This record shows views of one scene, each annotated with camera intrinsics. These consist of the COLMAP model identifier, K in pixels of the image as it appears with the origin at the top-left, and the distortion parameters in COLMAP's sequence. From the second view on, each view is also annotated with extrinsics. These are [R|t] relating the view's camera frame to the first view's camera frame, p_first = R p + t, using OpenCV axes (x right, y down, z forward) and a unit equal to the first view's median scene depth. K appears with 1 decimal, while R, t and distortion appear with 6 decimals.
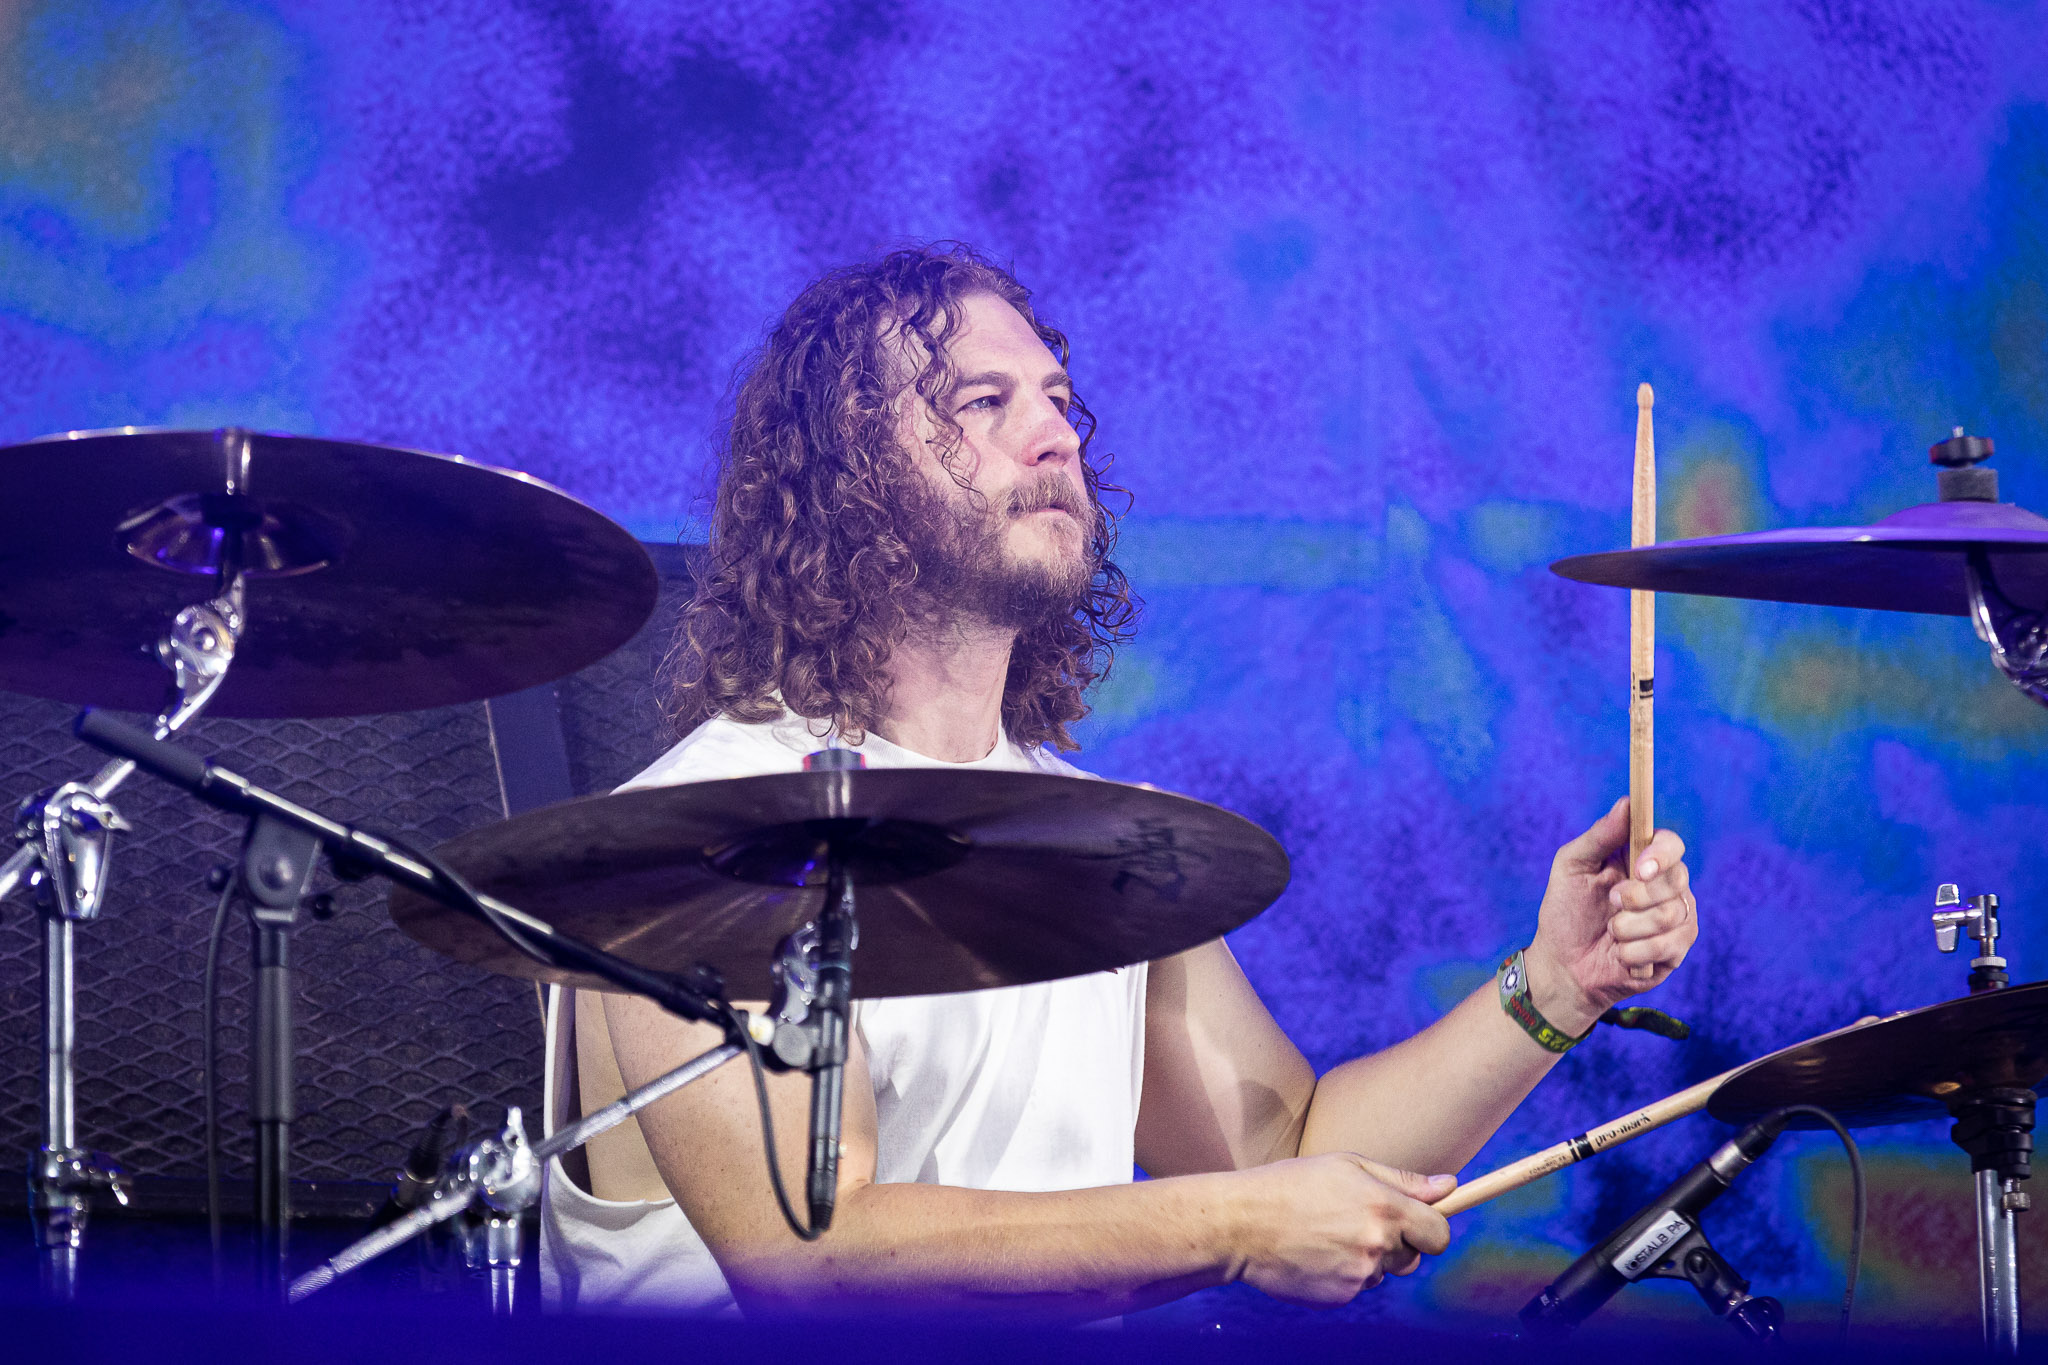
lens RADIAL K [[7636.0, 0, 1024.0], [0, 7636.0, 683.0], [0, 0, 1]] dist [-0.111521, 0.000000]
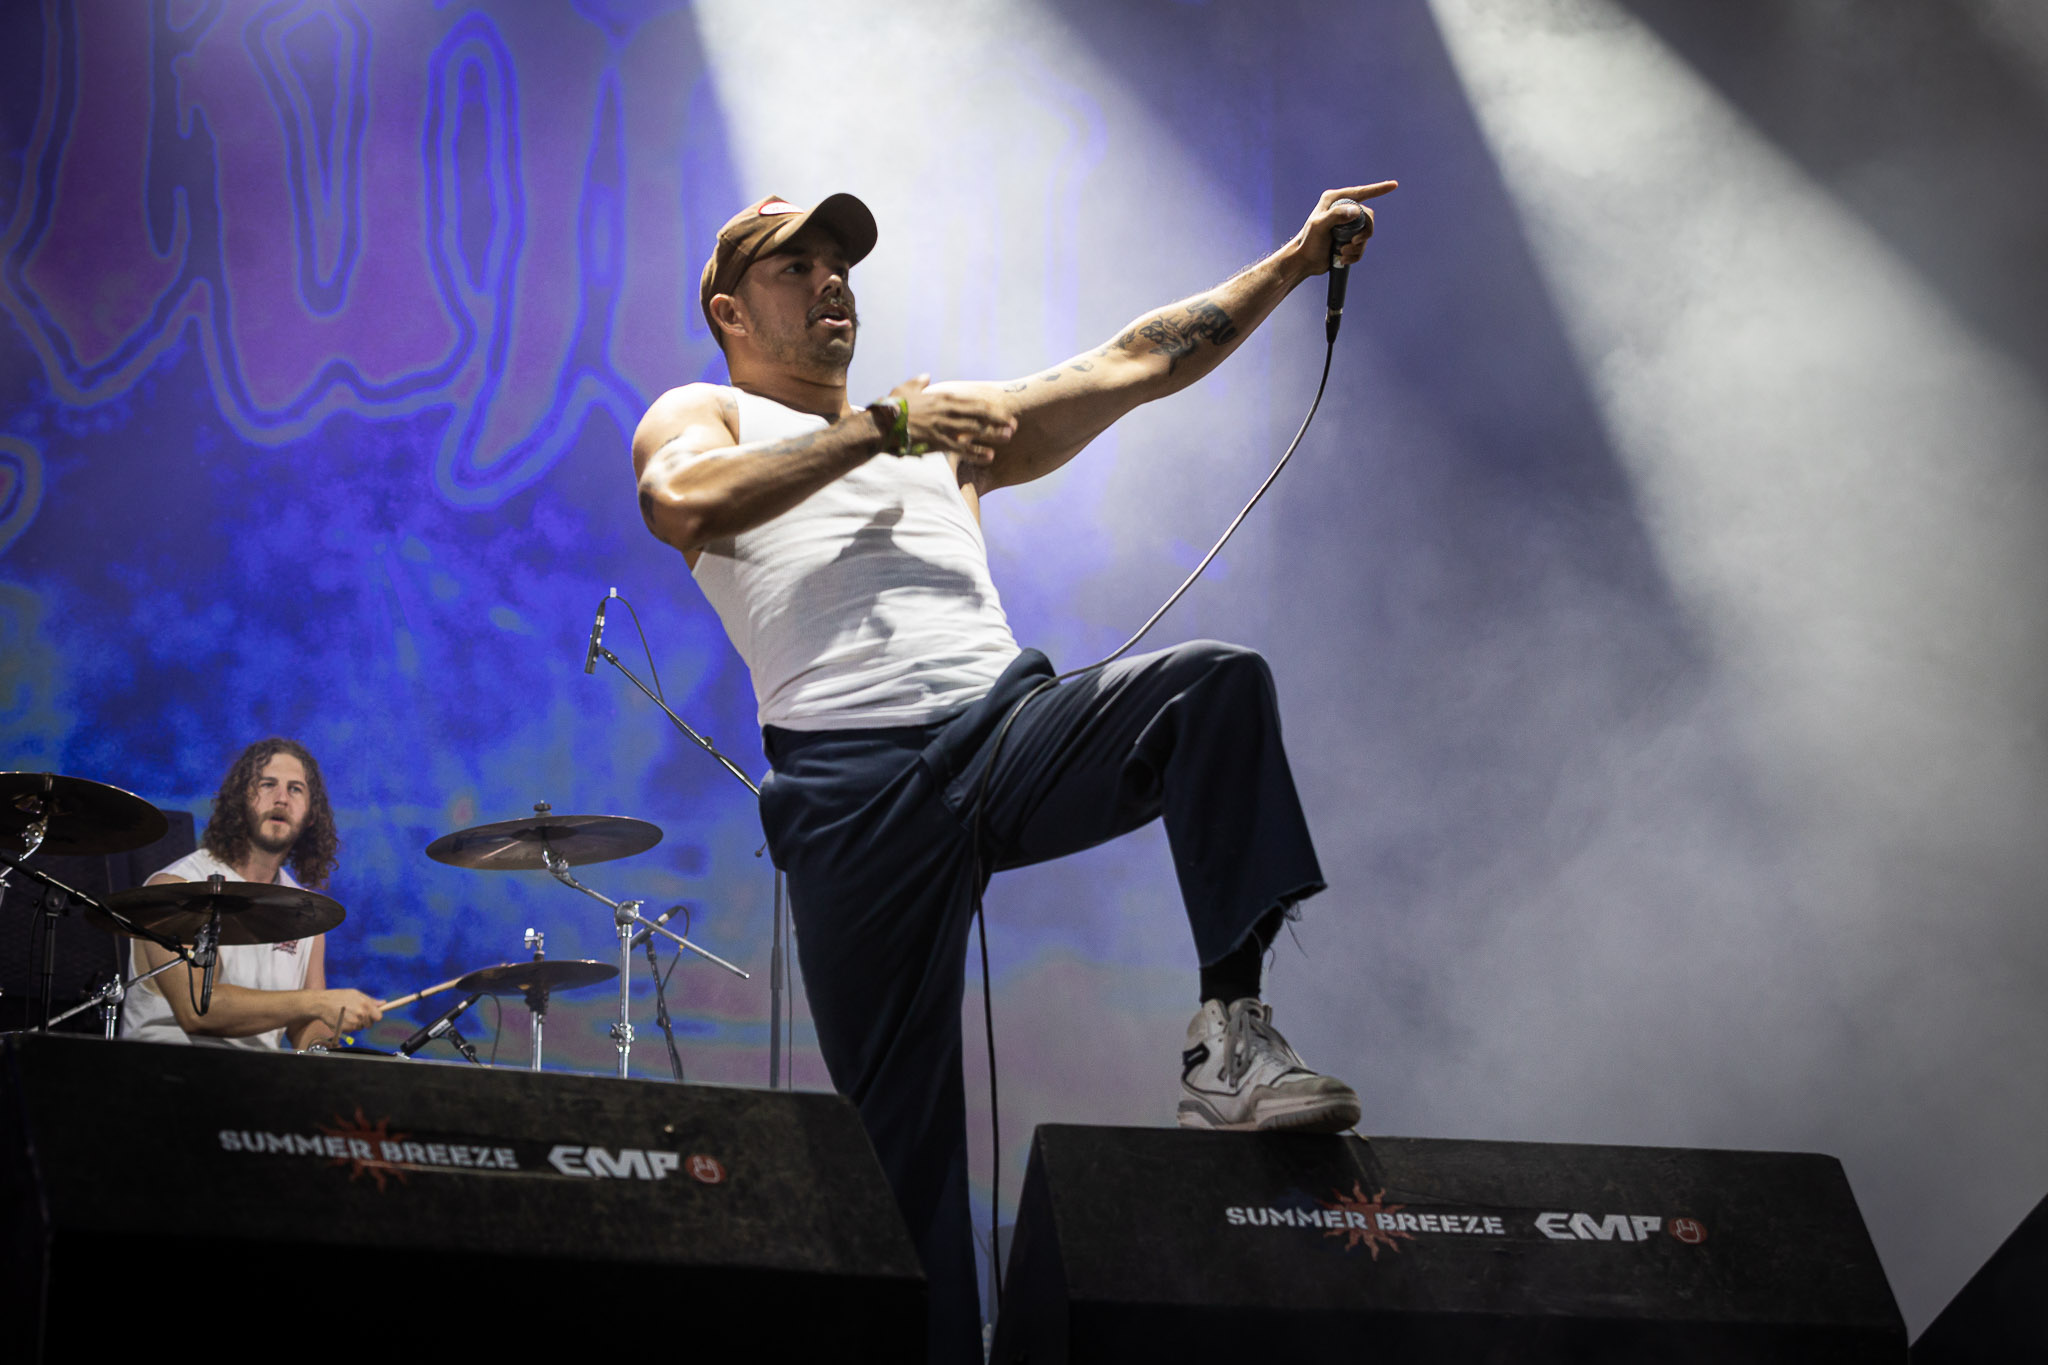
lens RADIAL K [[4092.7, 0, 1023.6], [0, 4092.7, 682.8], [0, 0, 1]] dist [-0.029414, 0.000000]
pose [[0.954406, 0.066580, 0.290991, -0.222042], [-0.058281, 0.997610, -0.037103, -0.030816], [-0.292766, 0.018452, 0.956006, -0.889106]]
